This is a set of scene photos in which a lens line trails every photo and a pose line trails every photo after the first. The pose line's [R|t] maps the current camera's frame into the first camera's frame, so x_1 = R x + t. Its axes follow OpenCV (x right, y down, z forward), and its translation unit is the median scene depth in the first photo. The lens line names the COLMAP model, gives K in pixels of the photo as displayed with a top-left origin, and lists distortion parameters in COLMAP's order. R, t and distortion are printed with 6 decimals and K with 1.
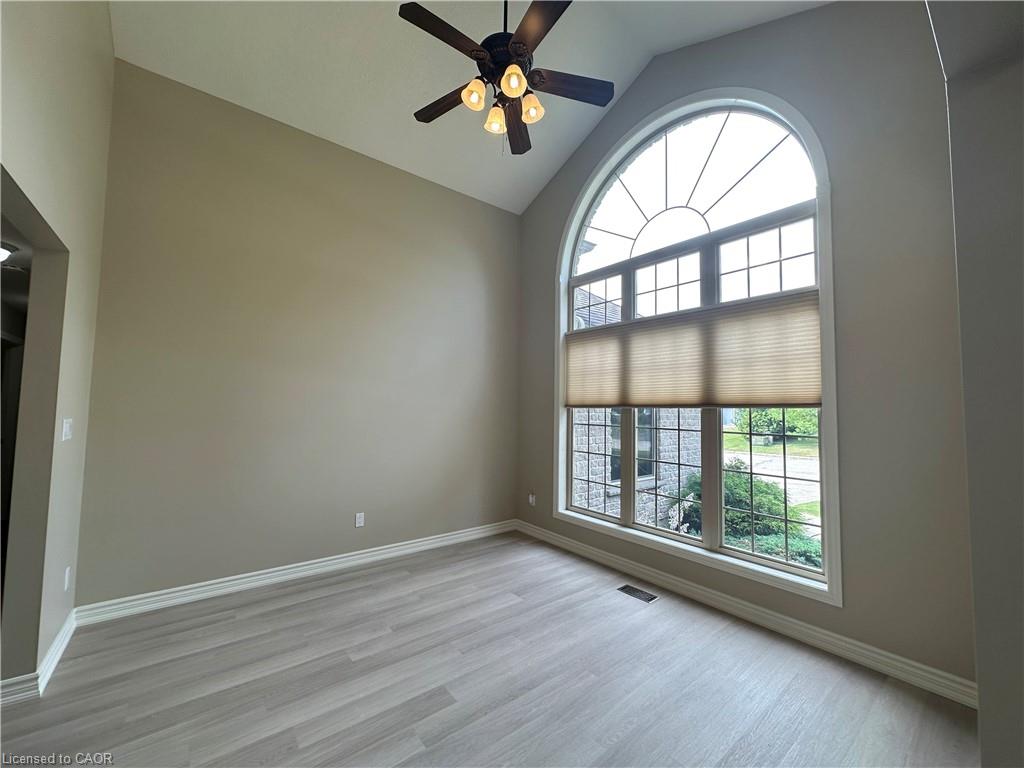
lens RADIAL K [[409.3, 0, 512.0], [0, 409.3, 384.0], [0, 0, 1]] dist [-0.002105, -0.000305]
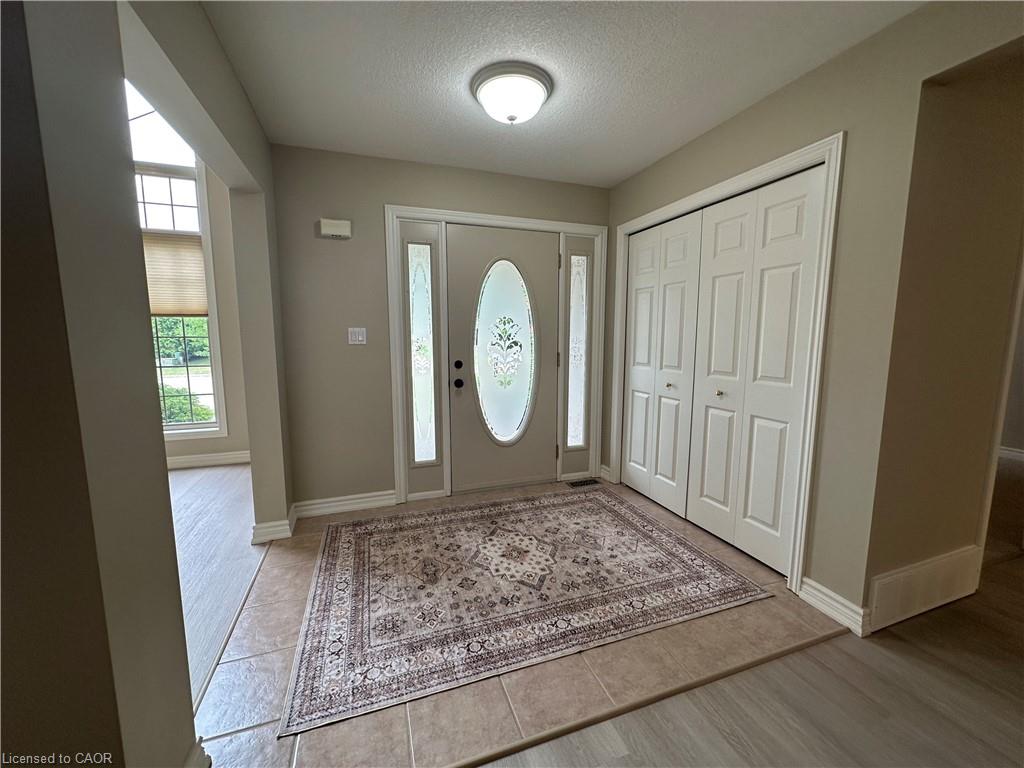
lens RADIAL K [[409.3, 0, 512.0], [0, 409.3, 384.0], [0, 0, 1]] dist [-0.002105, -0.000305]
pose [[0.322158, -0.132265, 0.937401, -0.324878], [-0.048063, 0.986630, 0.155729, 0.011307], [-0.945465, -0.095224, 0.311494, -0.543073]]
